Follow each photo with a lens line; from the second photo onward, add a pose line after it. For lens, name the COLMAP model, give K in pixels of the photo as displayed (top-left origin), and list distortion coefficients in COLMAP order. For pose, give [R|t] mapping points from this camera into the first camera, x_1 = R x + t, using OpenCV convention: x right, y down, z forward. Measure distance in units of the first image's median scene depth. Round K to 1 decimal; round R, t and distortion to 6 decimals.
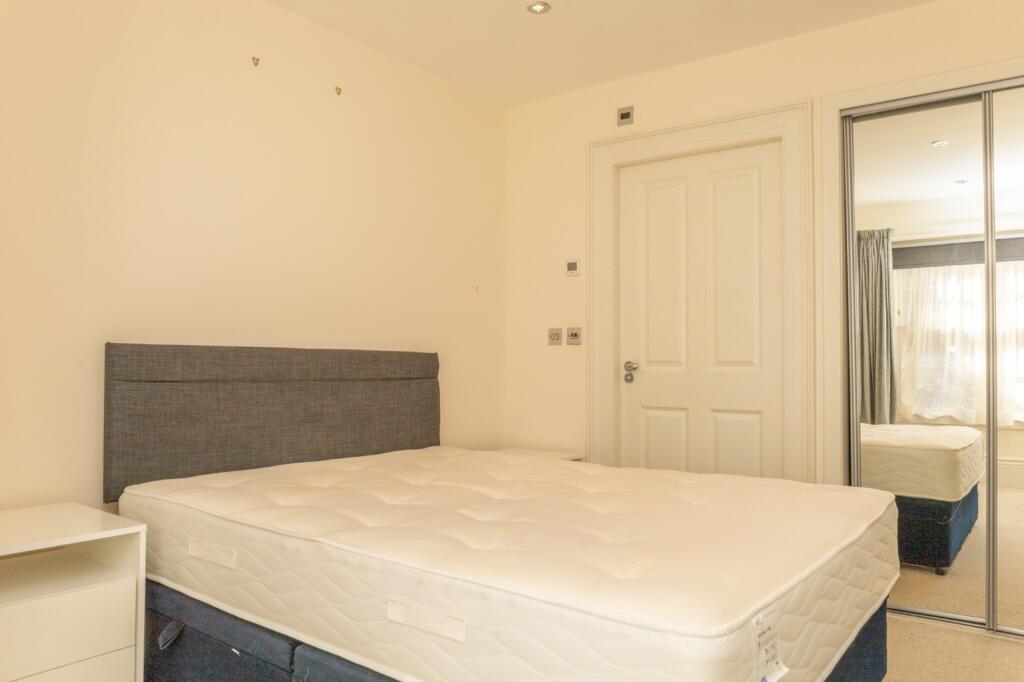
lens RADIAL K [[776.4, 0, 511.7], [0, 776.4, 347.3], [0, 0, 1]] dist [0.003998, 0.001329]
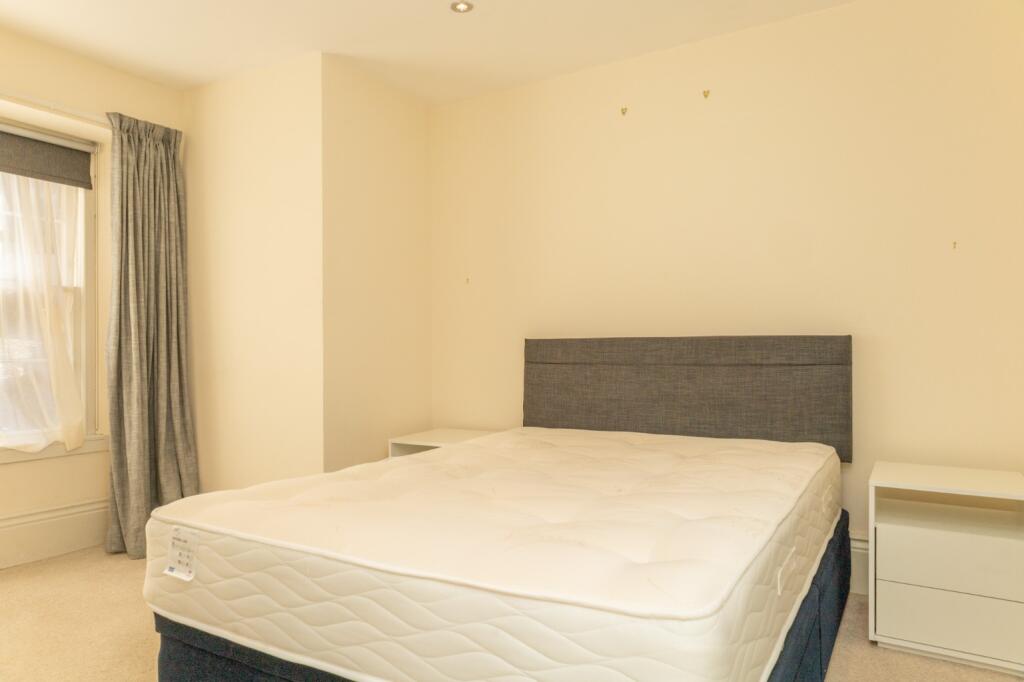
lens RADIAL K [[664.9, 0, 511.7], [0, 664.9, 340.9], [0, 0, 1]] dist [-0.012391, 0.000712]
pose [[0.070933, -0.031293, -0.996990, 0.727402], [0.024379, 0.999264, -0.029630, 0.031486], [0.997183, -0.022204, 0.071644, 0.713341]]
